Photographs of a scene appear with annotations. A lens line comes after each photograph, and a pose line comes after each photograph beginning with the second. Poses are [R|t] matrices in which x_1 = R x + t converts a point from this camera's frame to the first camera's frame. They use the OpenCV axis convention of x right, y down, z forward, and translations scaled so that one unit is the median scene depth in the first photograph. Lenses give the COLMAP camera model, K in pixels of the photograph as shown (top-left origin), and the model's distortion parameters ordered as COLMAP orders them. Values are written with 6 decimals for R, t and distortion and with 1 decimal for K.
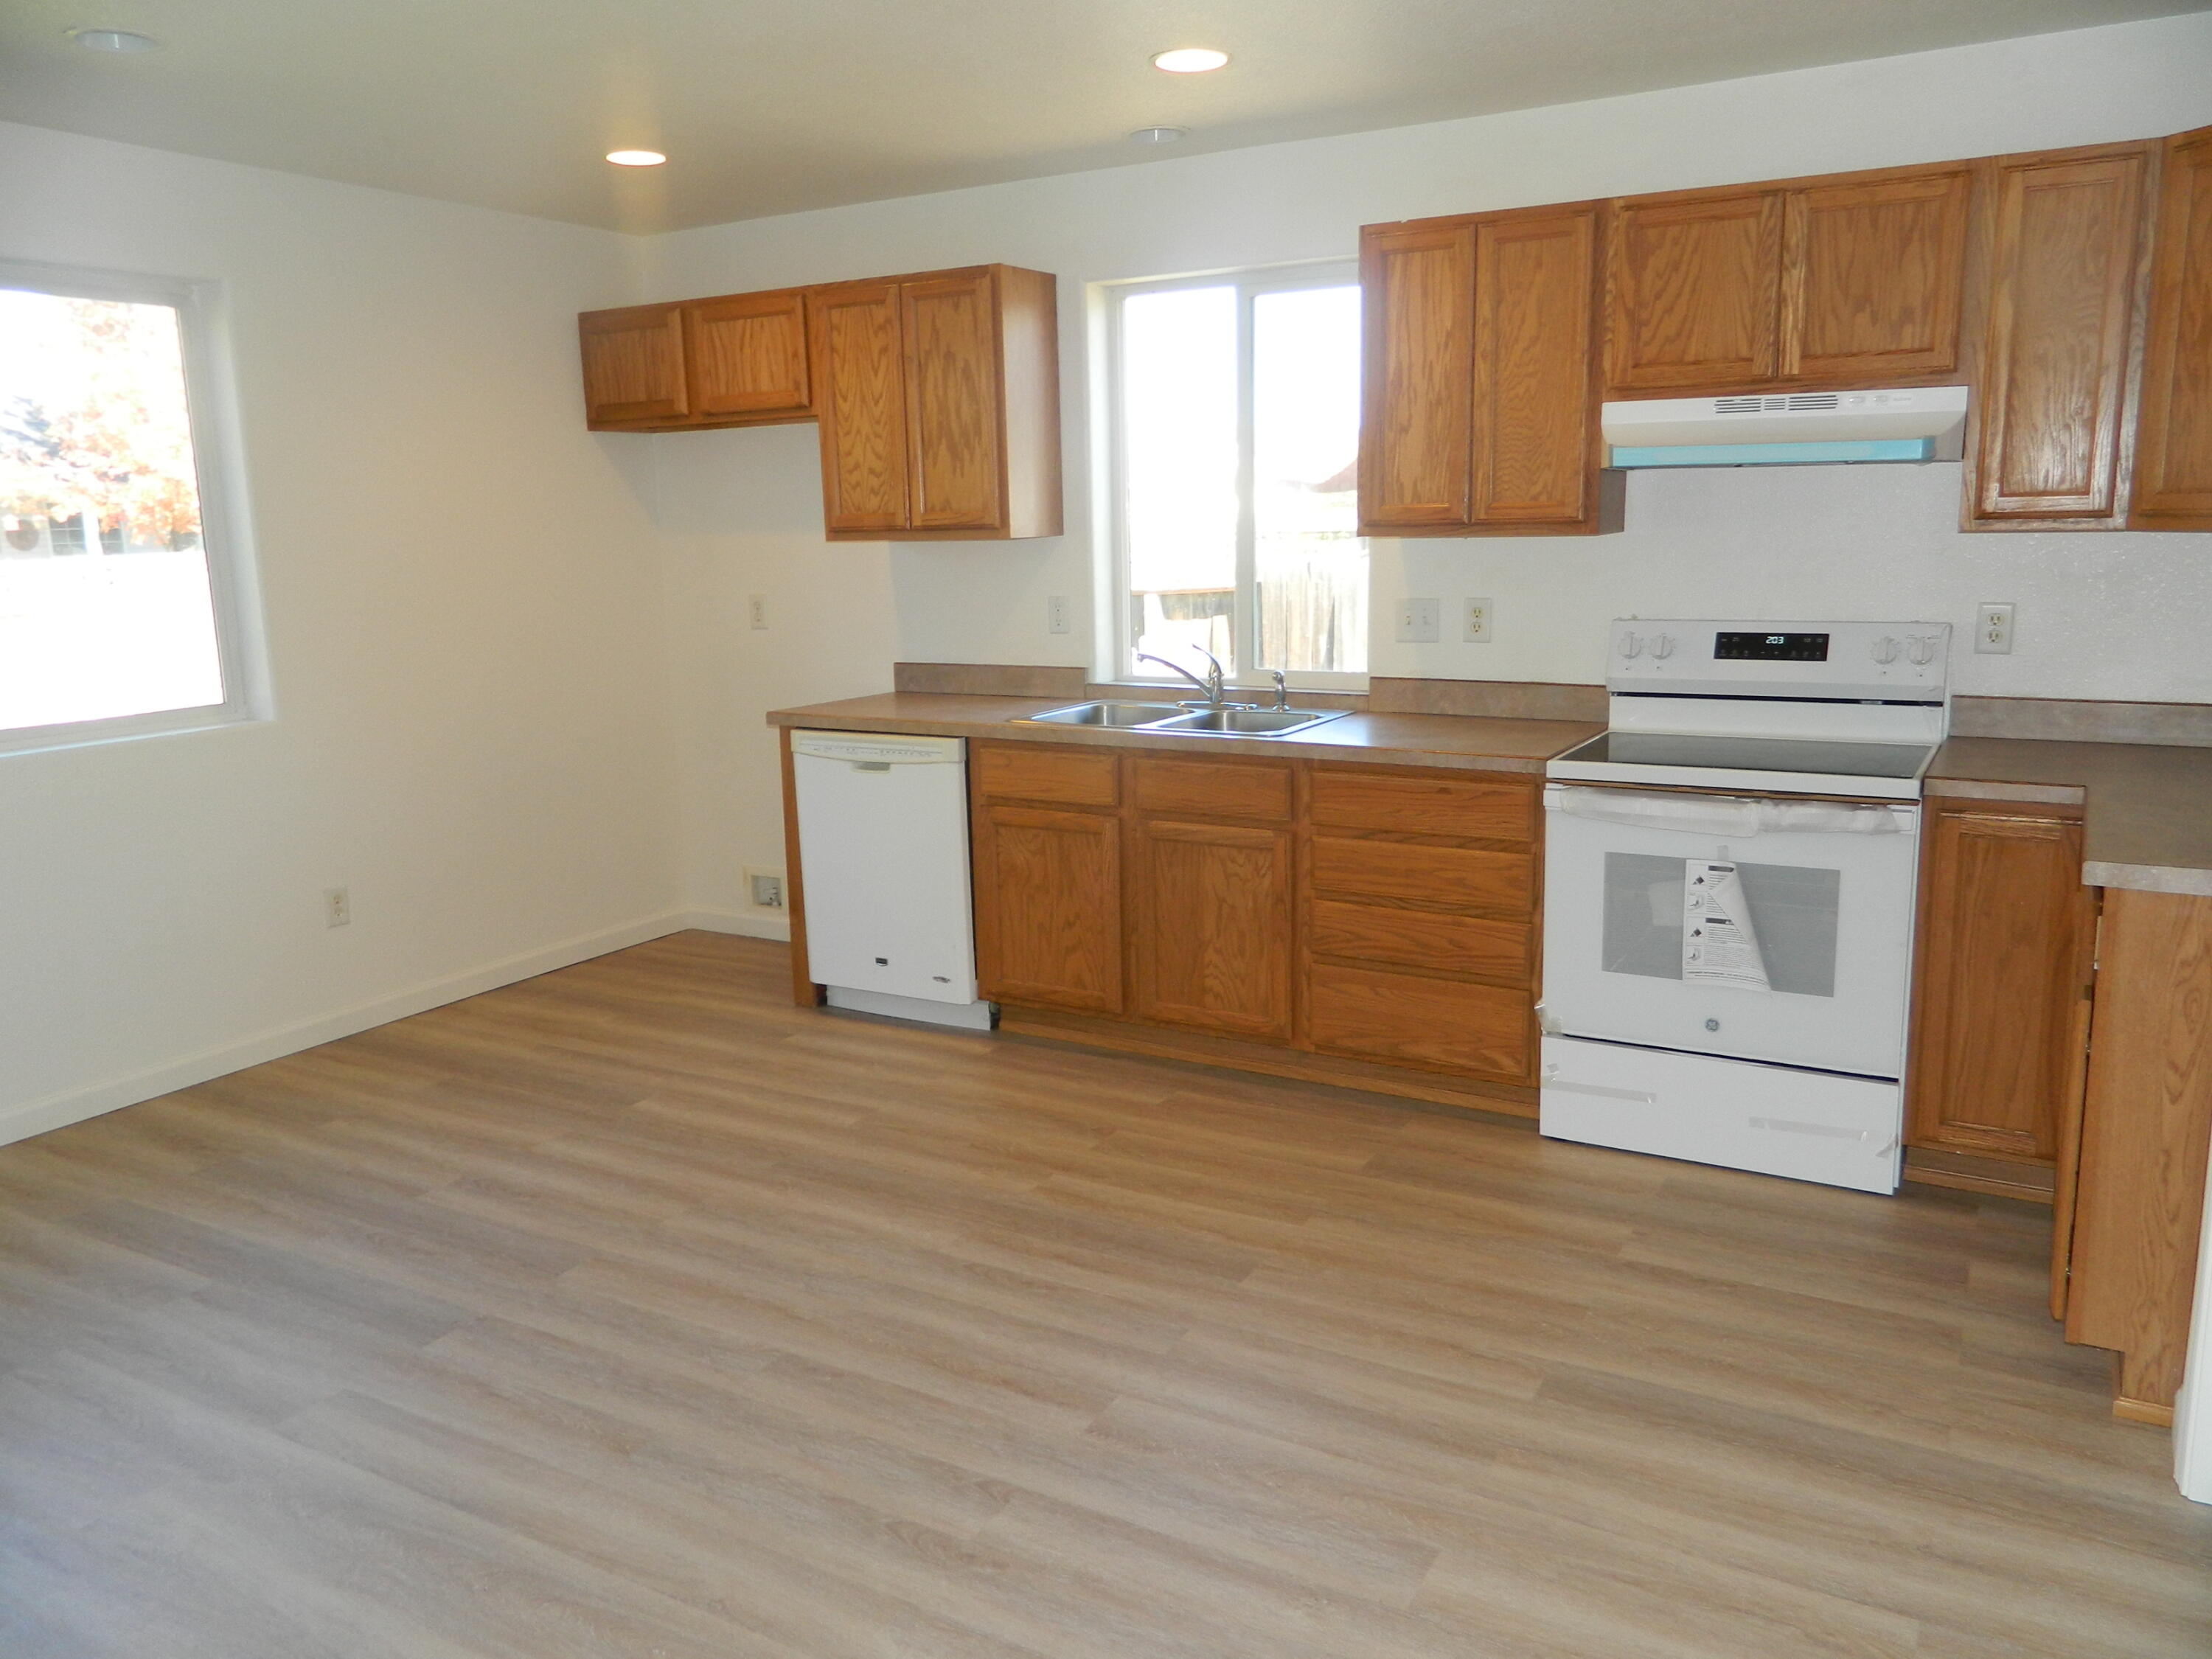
lens RADIAL K [[1651.7, 0, 1095.9], [0, 1651.7, 817.4], [0, 0, 1]] dist [0.010626, -0.007457]
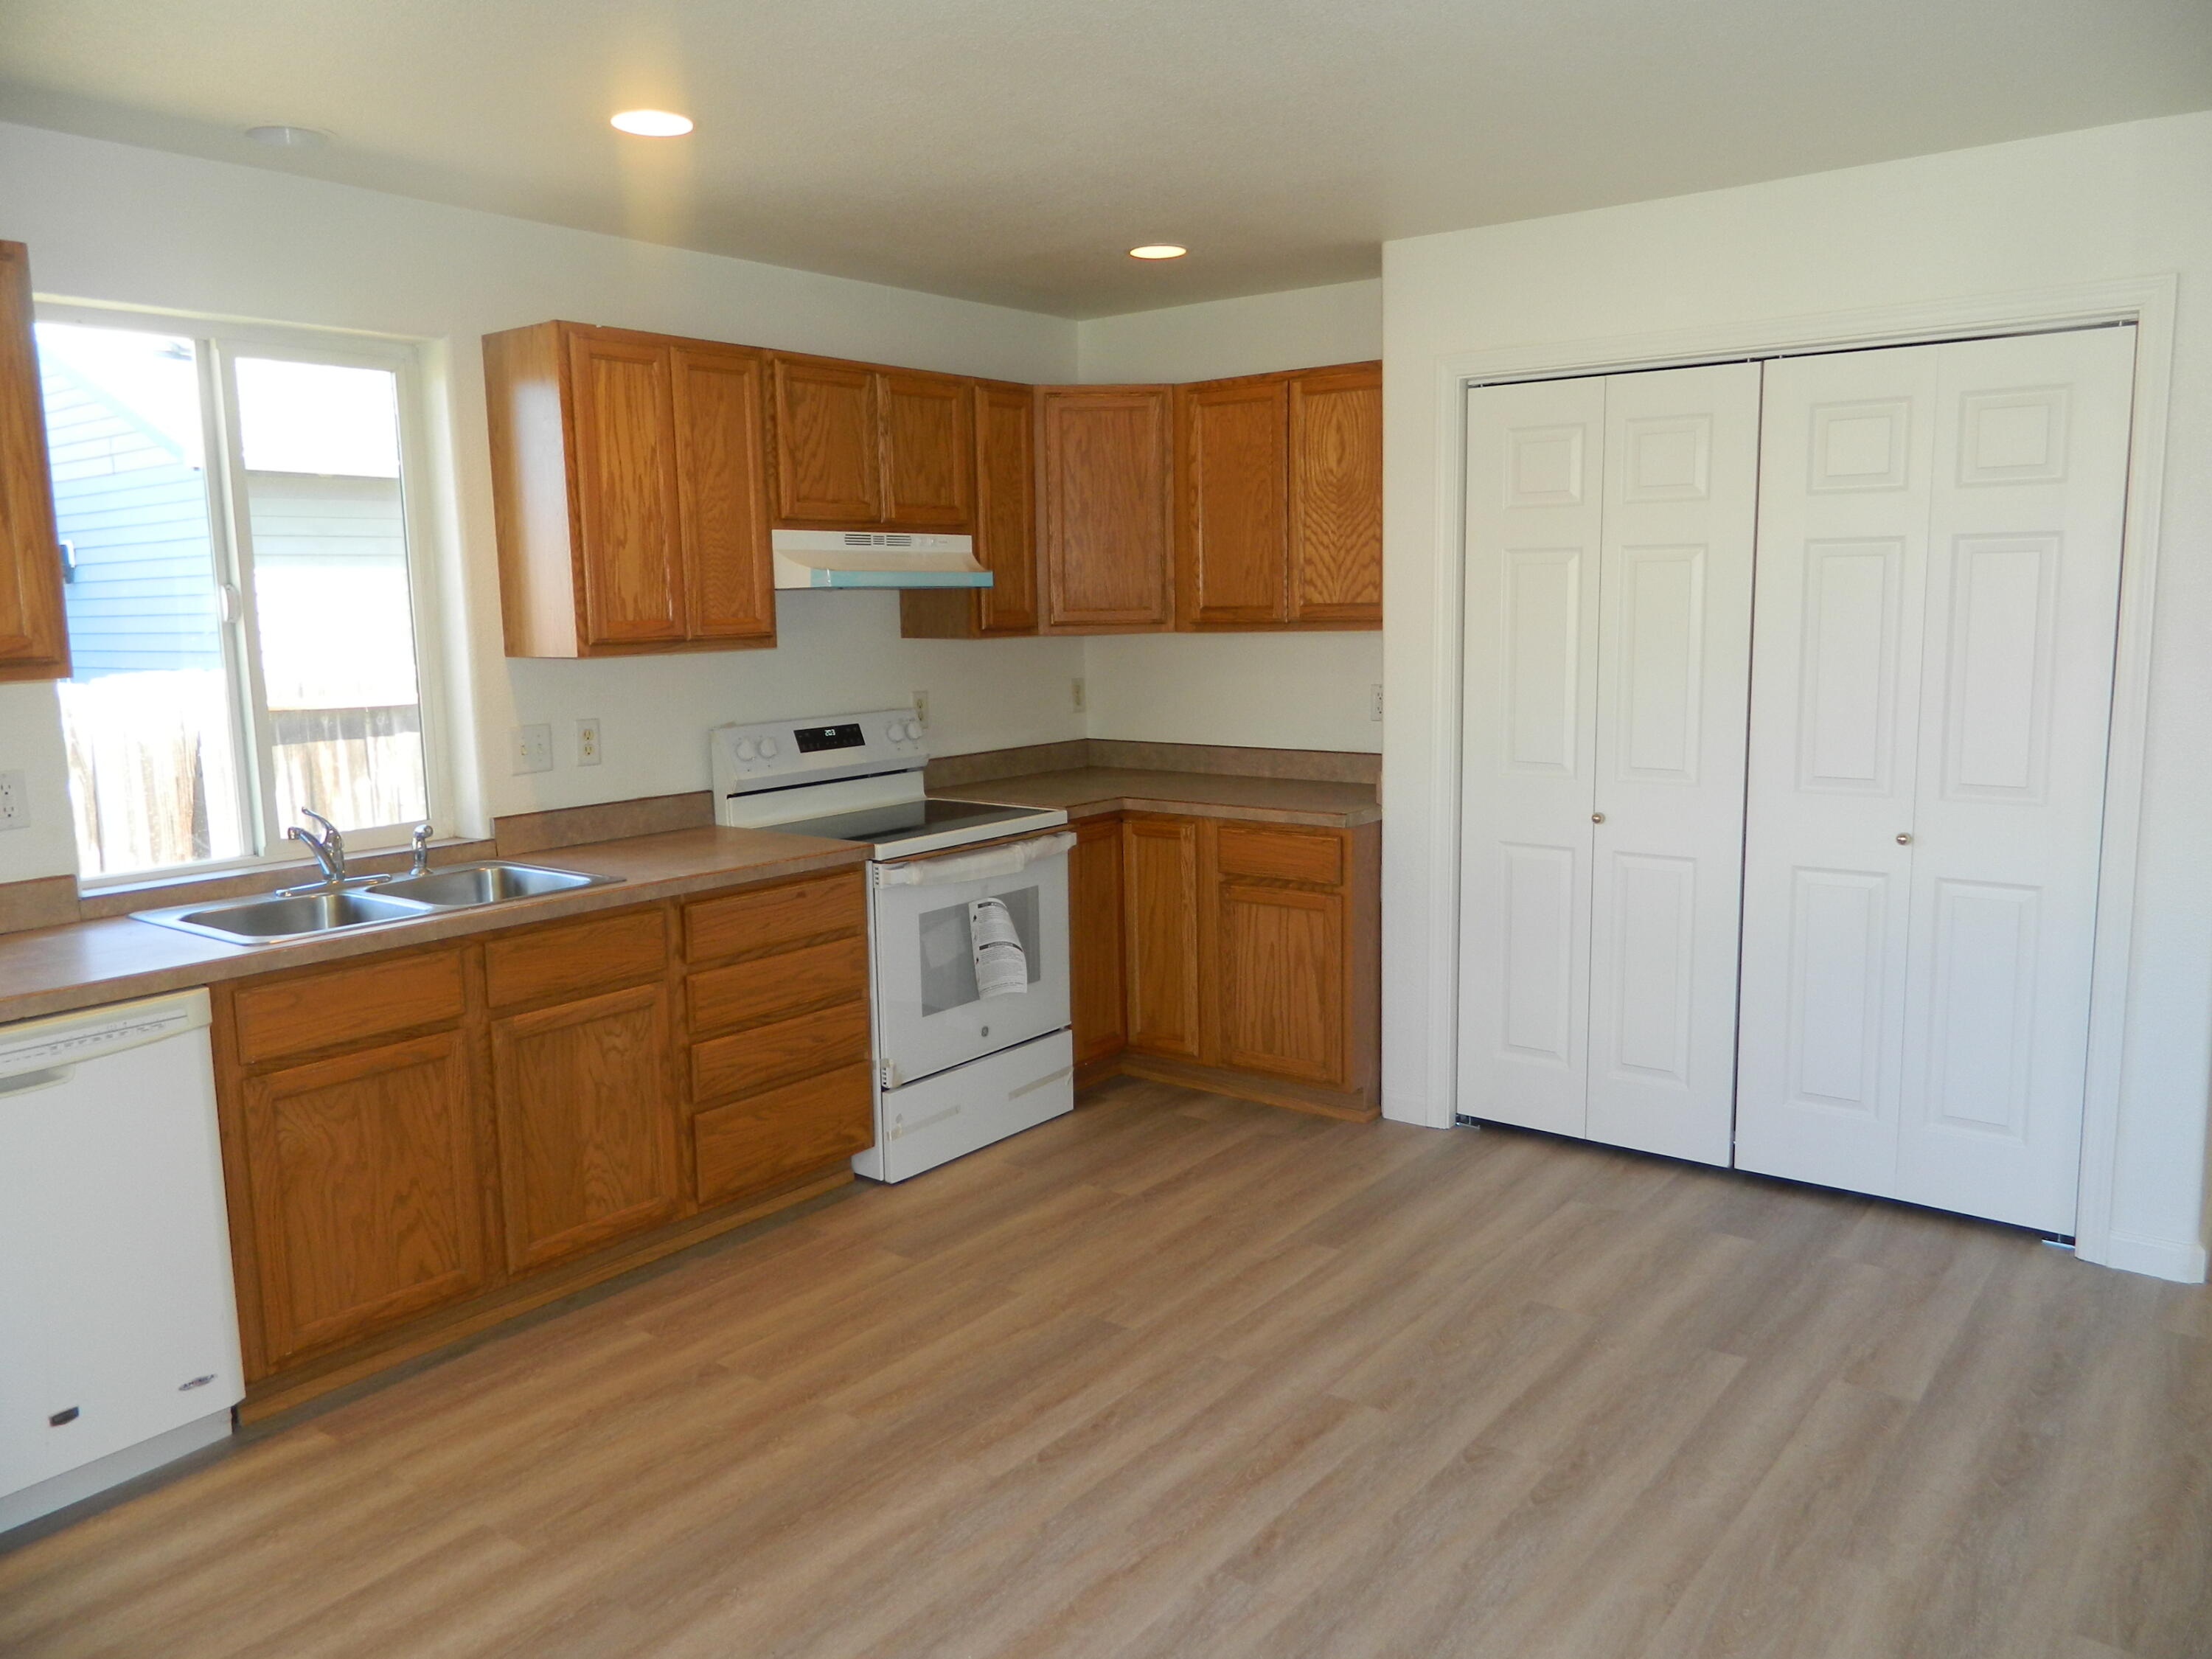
lens RADIAL K [[1651.7, 0, 1095.9], [0, 1651.7, 817.4], [0, 0, 1]] dist [0.010626, -0.007457]
pose [[0.133551, -0.115549, 0.984283, -0.757457], [0.198570, 0.976159, 0.087652, -0.114645], [-0.970945, 0.183743, 0.153311, 0.643488]]
